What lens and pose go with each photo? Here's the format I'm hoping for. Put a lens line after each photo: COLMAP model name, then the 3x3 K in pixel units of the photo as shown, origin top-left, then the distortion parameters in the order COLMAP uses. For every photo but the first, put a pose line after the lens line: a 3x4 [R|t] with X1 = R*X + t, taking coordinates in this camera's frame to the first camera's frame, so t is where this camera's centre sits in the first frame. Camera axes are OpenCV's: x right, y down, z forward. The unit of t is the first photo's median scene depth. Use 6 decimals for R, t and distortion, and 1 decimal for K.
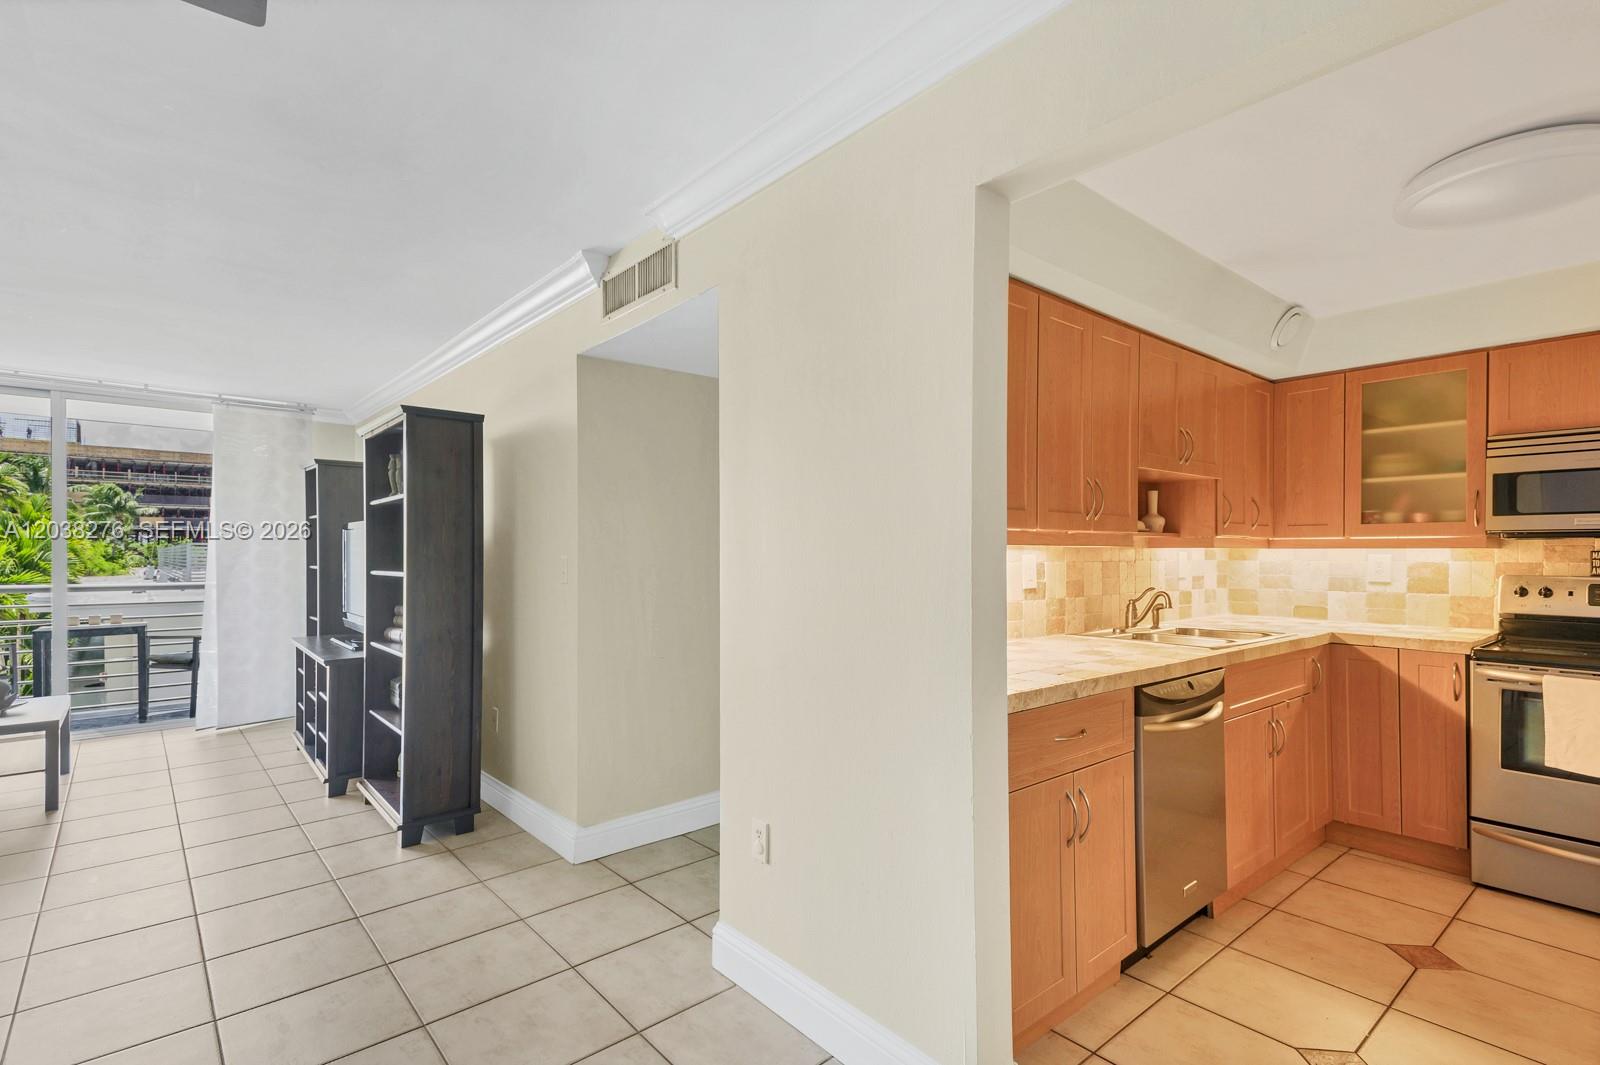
lens RADIAL K [[807.1, 0, 767.5], [0, 807.1, 557.6], [0, 0, 1]] dist [0.053316, -0.001271]
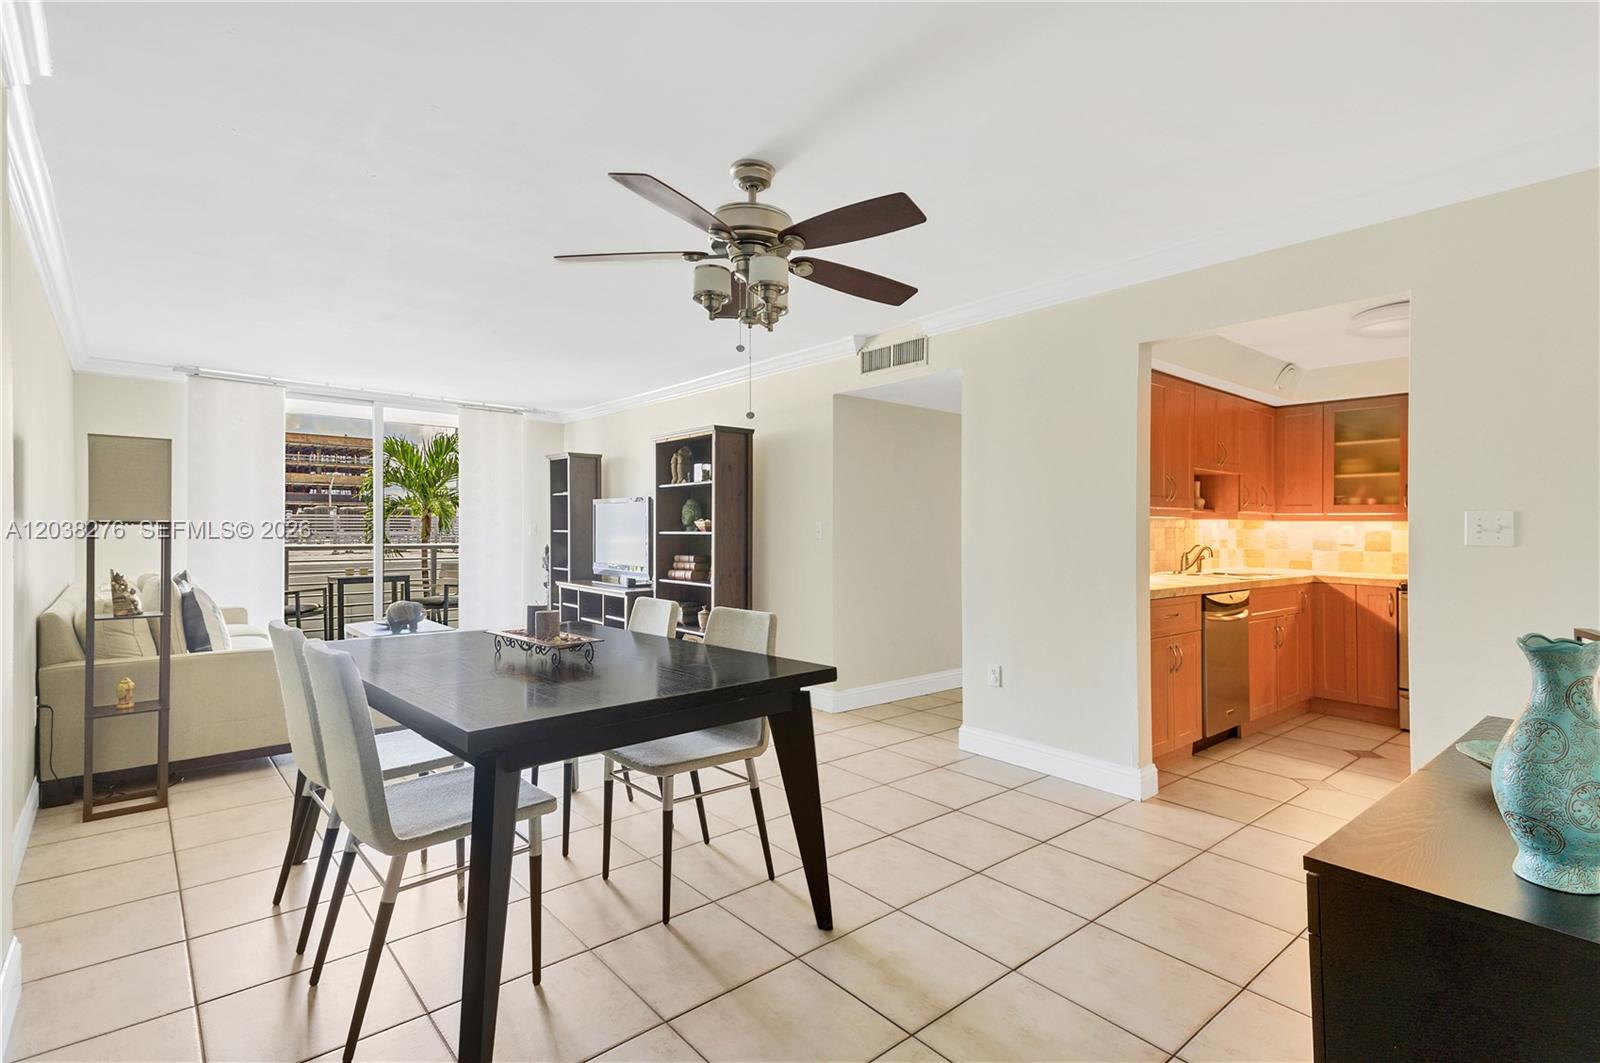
lens RADIAL K [[758.3, 0, 787.3], [0, 758.3, 521.4], [0, 0, 1]] dist [0.044454, -0.006476]
pose [[0.999940, 0.008737, -0.006597, -0.284151], [-0.008825, 0.999870, -0.013472, 0.018176], [0.006478, 0.013530, 0.999887, -0.437259]]
